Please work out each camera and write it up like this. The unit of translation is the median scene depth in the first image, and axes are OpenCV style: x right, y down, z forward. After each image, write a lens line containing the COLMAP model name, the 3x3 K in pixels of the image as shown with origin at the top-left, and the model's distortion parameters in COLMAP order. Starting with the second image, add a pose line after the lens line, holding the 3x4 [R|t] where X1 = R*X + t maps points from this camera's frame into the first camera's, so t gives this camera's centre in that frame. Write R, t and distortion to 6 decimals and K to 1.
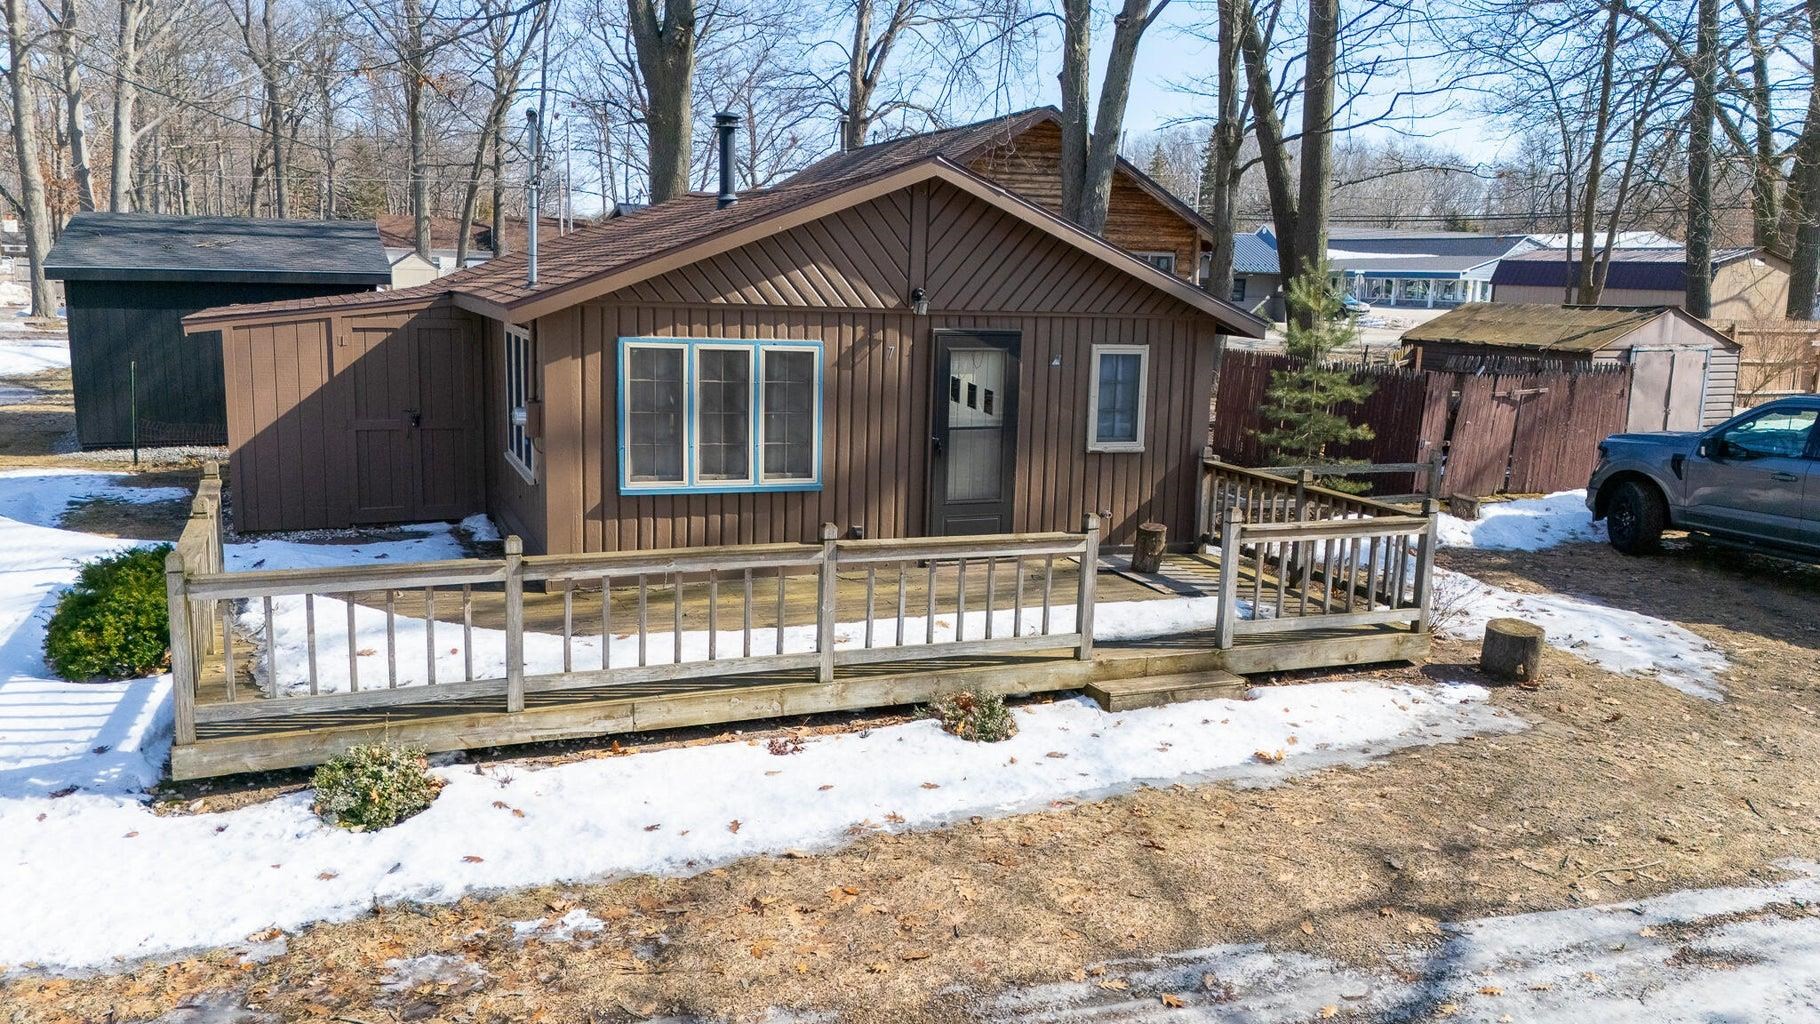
lens RADIAL K [[1382.5, 0, 910.0], [0, 1382.5, 512.0], [0, 0, 1]] dist [0.087153, -0.088090]
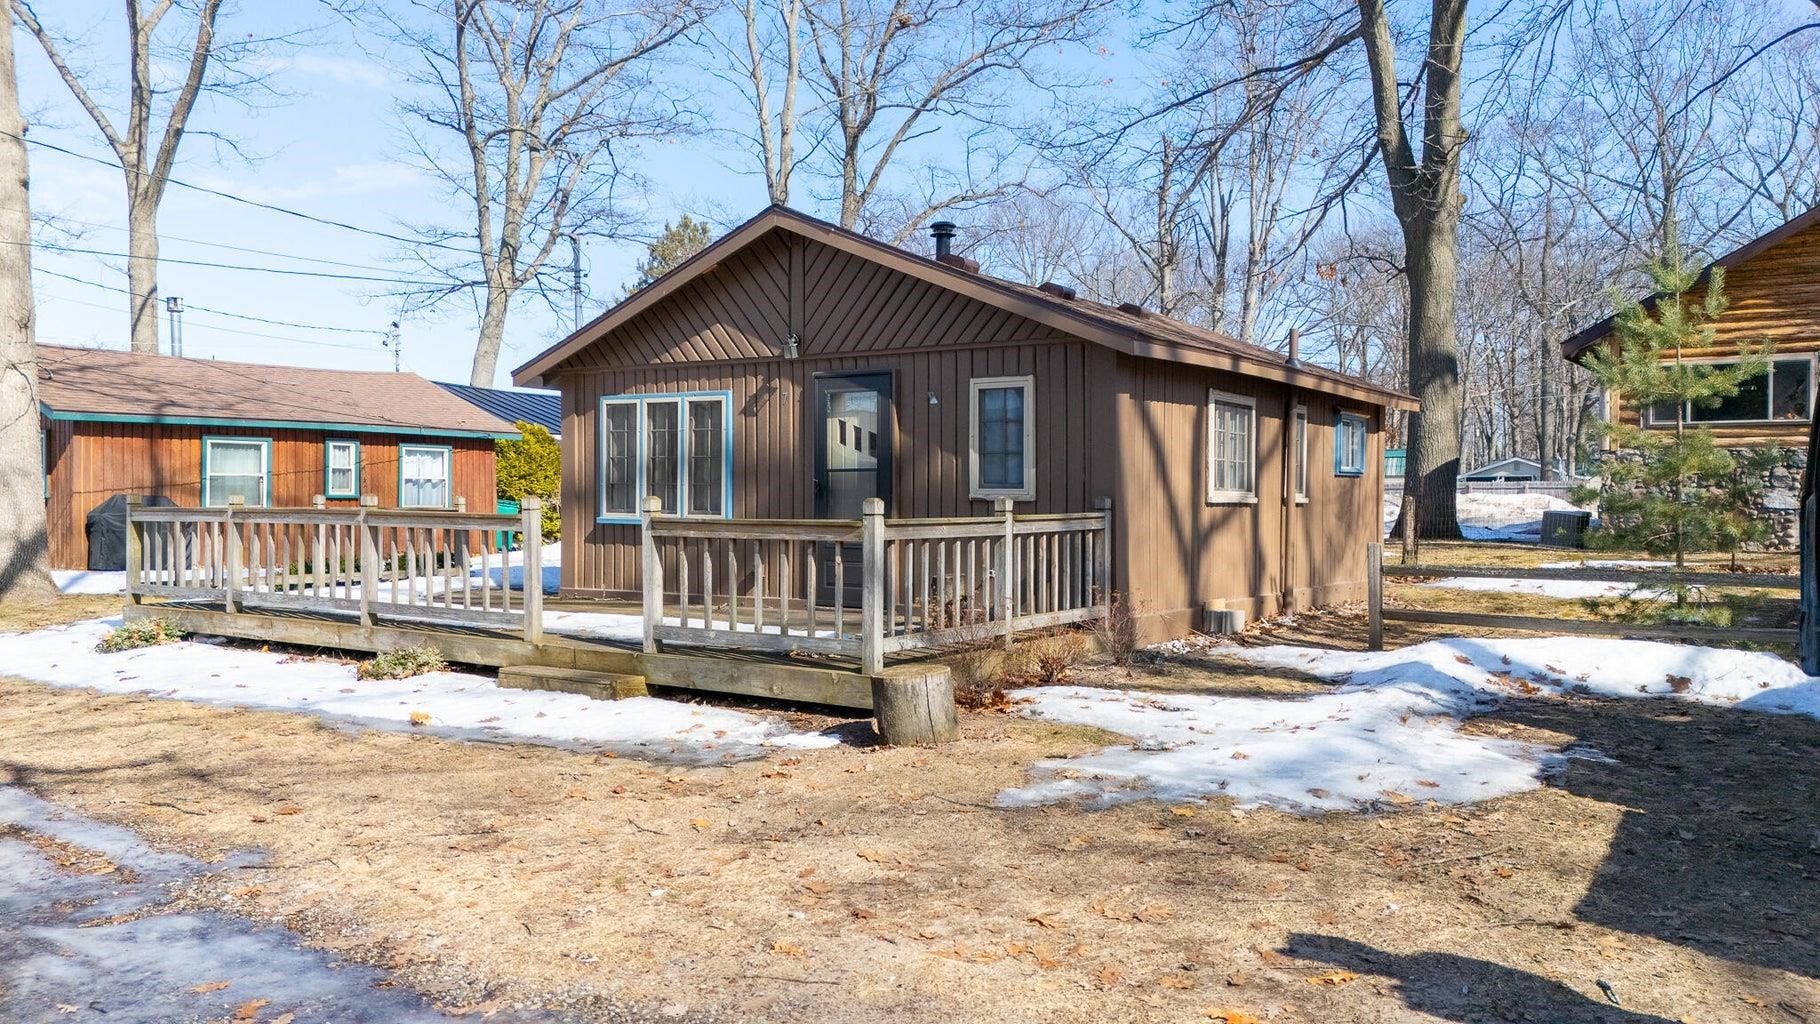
lens RADIAL K [[1336.6, 0, 910.0], [0, 1336.6, 512.0], [0, 0, 1]] dist [0.071572, -0.068354]
pose [[0.545490, -0.018951, -0.837903, 0.939371], [-0.129985, 0.985734, -0.106918, 0.069391], [0.827976, 0.167238, 0.535245, 0.585259]]
